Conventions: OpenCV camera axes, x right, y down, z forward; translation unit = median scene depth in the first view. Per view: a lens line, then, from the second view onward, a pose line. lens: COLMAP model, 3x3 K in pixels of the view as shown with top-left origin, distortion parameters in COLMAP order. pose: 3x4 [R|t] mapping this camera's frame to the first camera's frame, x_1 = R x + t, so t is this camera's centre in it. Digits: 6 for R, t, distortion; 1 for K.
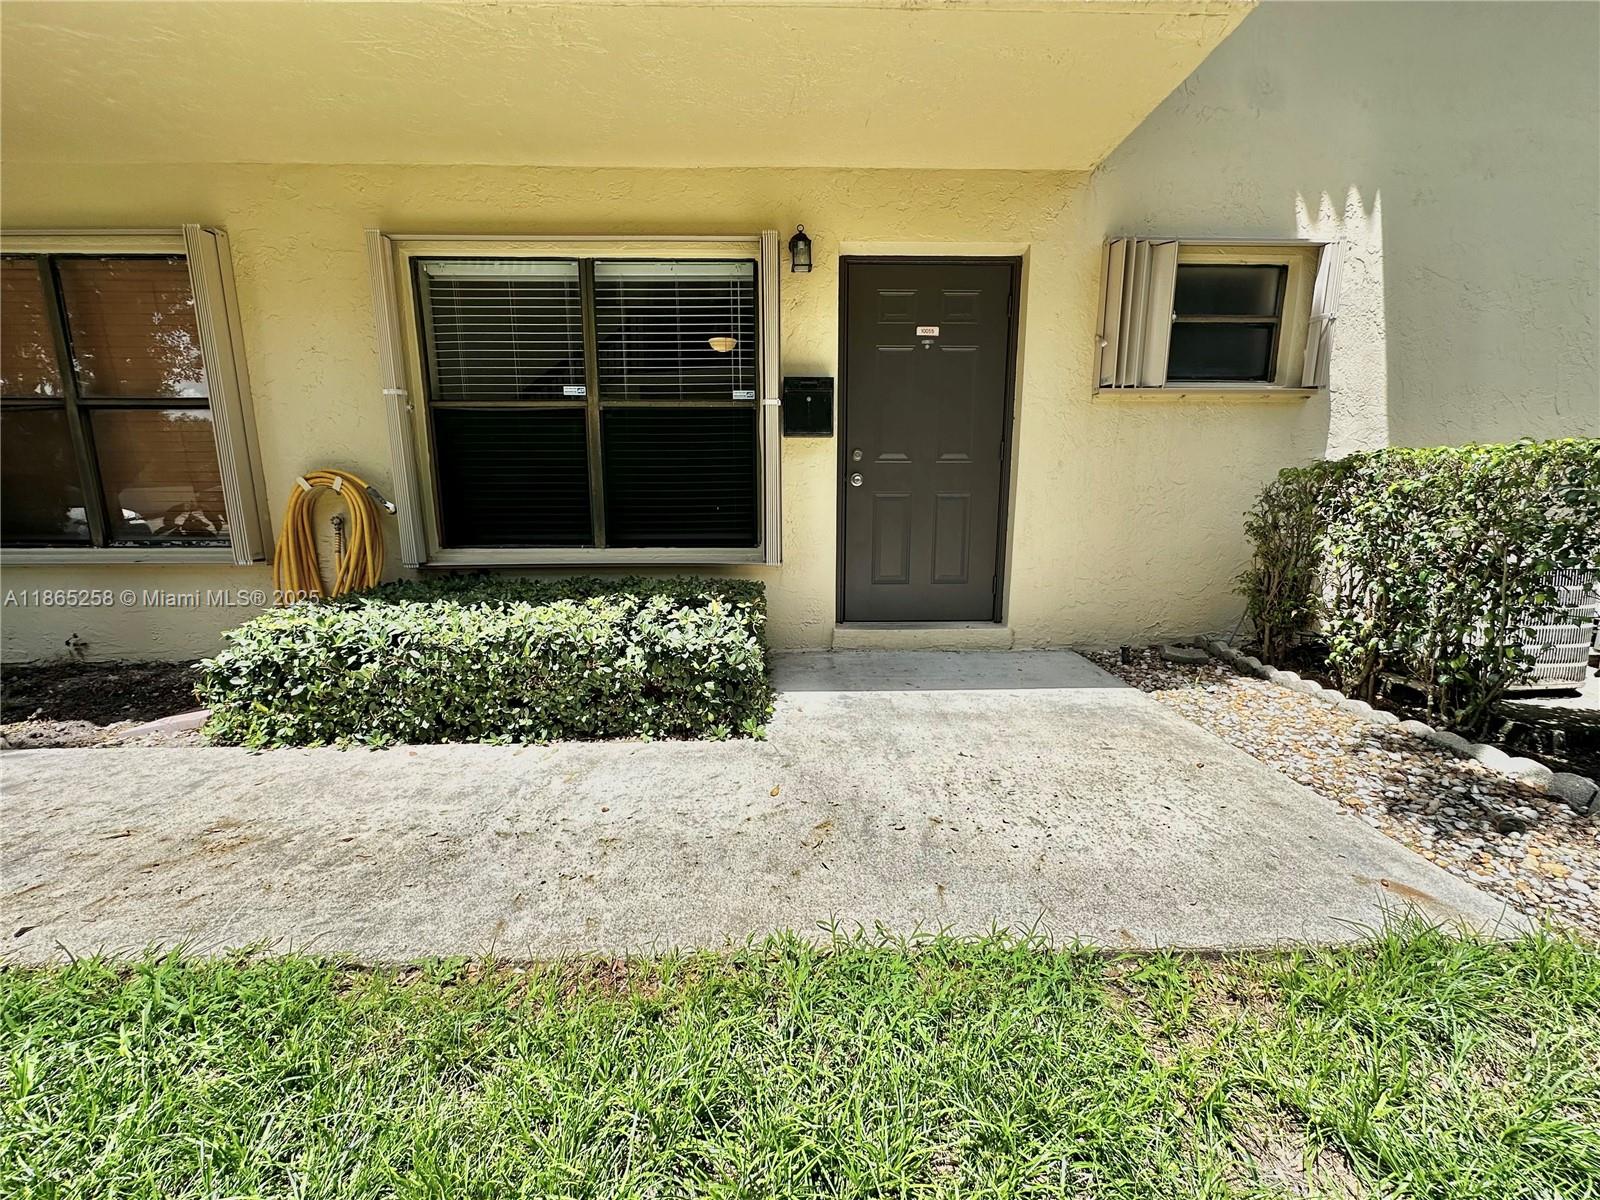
lens RADIAL K [[640.1, 0, 800.0], [0, 640.1, 600.0], [0, 0, 1]] dist [-0.005928, 0.001389]
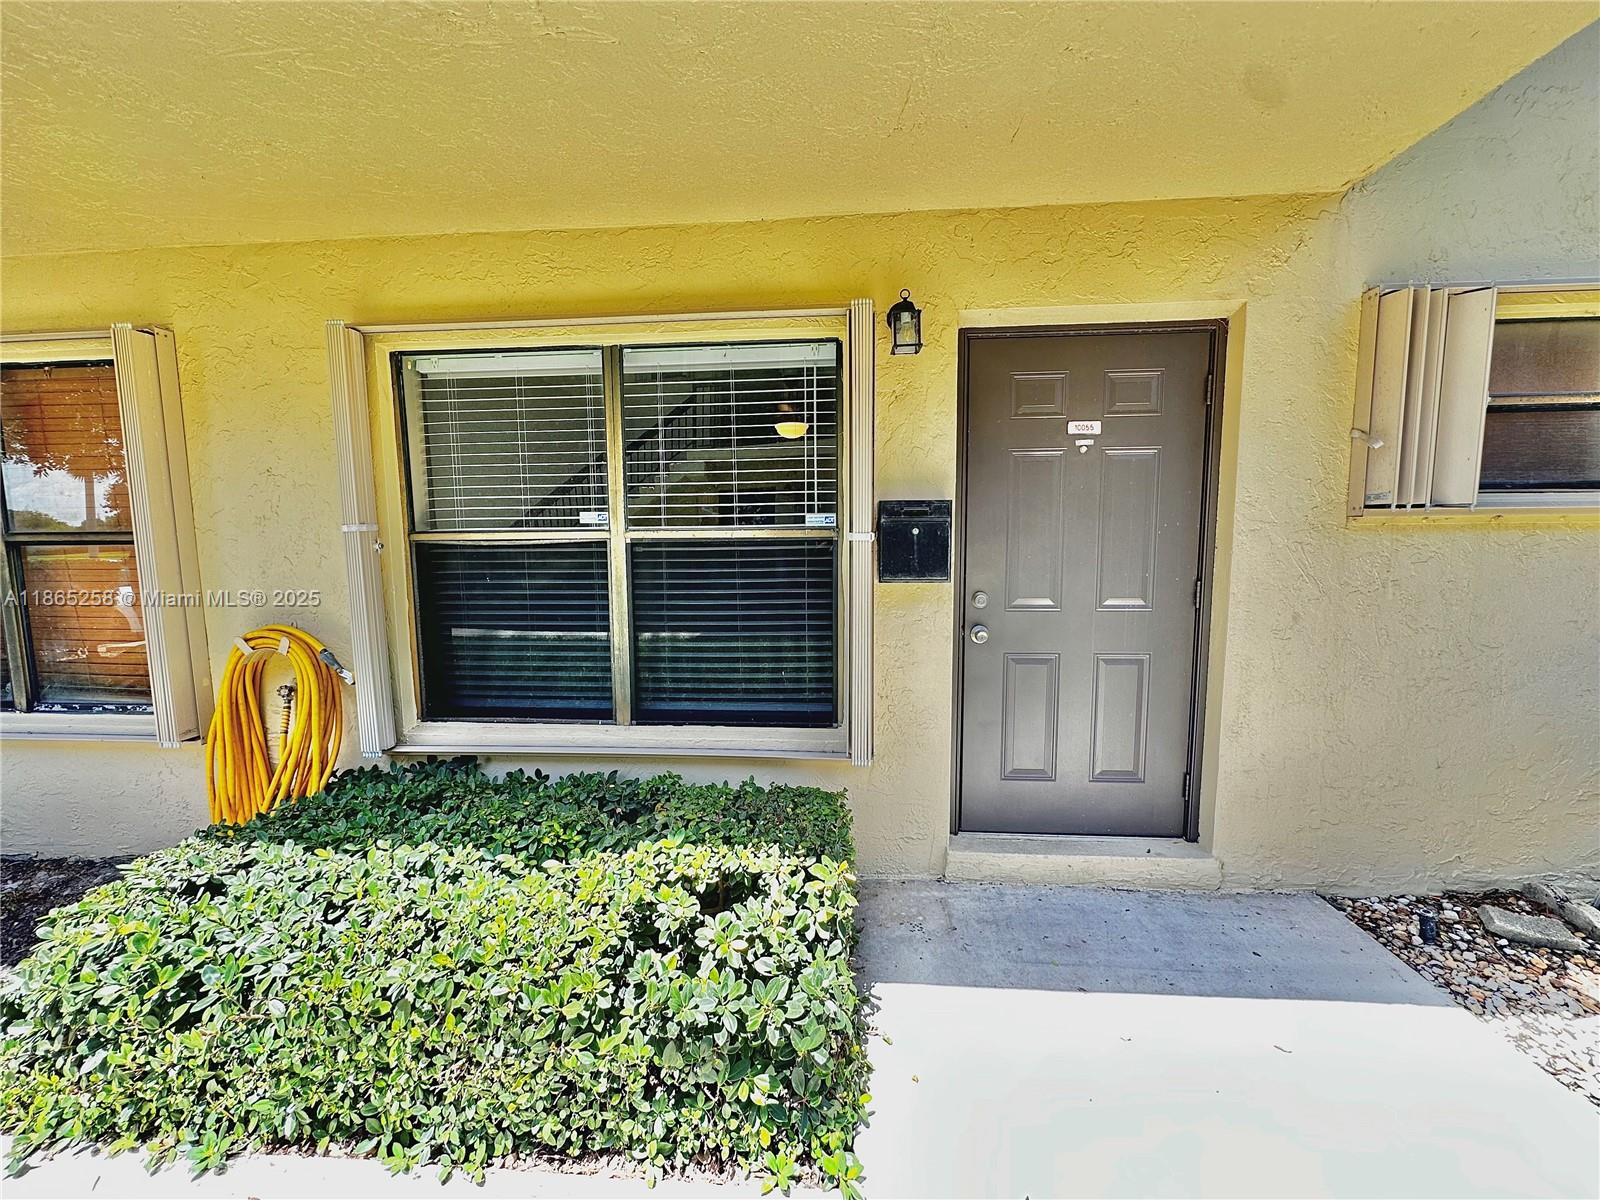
lens RADIAL K [[640.1, 0, 800.0], [0, 640.1, 600.0], [0, 0, 1]] dist [-0.005928, 0.001389]
pose [[0.994800, 0.003250, -0.101799, -0.039627], [-0.011188, 0.996930, -0.077500, -0.184394], [0.101235, 0.078236, 0.991782, 0.306943]]
